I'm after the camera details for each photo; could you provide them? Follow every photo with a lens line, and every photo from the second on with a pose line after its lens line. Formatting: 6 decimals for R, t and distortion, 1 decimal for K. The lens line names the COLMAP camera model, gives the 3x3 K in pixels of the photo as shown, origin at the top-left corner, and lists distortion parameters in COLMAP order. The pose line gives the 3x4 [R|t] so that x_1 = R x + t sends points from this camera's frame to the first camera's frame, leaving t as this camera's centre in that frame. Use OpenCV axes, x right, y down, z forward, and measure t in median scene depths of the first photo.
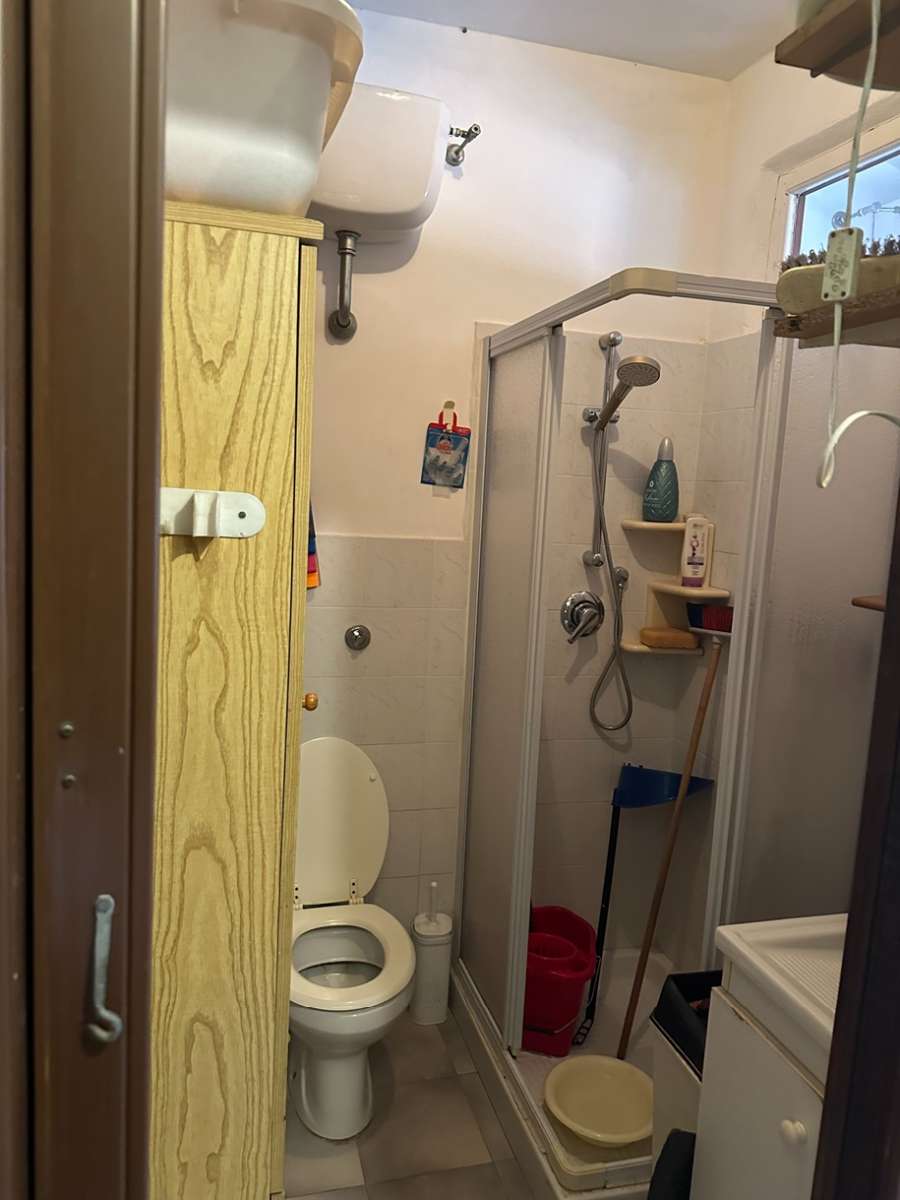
lens RADIAL K [[850.3, 0, 450.8], [0, 850.3, 588.4], [0, 0, 1]] dist [0.078556, -0.120389]
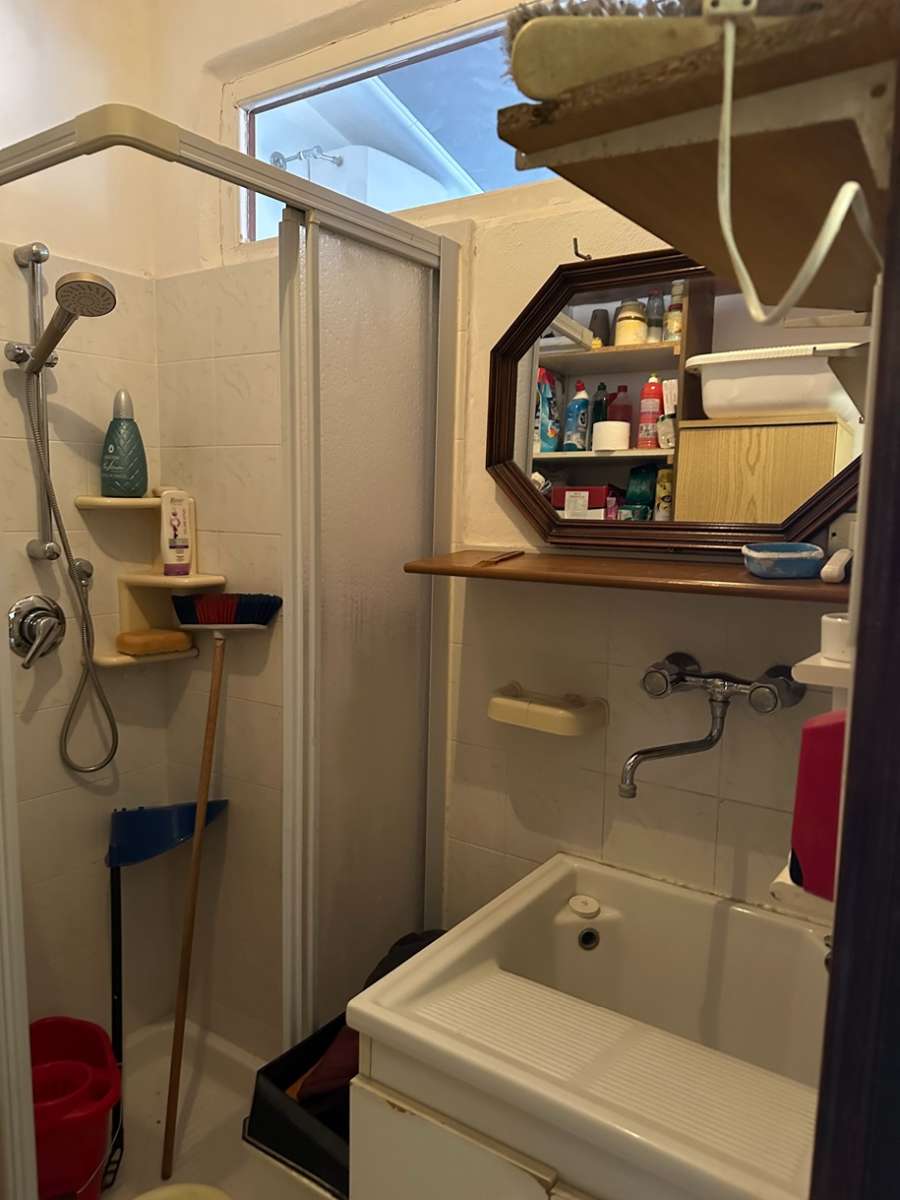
lens RADIAL K [[861.3, 0, 450.0], [0, 861.3, 600.0], [0, 0, 1]] dist [0.024603, -0.037085]
pose [[0.771943, -0.111830, 0.625778, -0.035105], [0.101662, 0.993452, 0.052129, 0.004847], [-0.627511, 0.023377, 0.778257, 0.195440]]
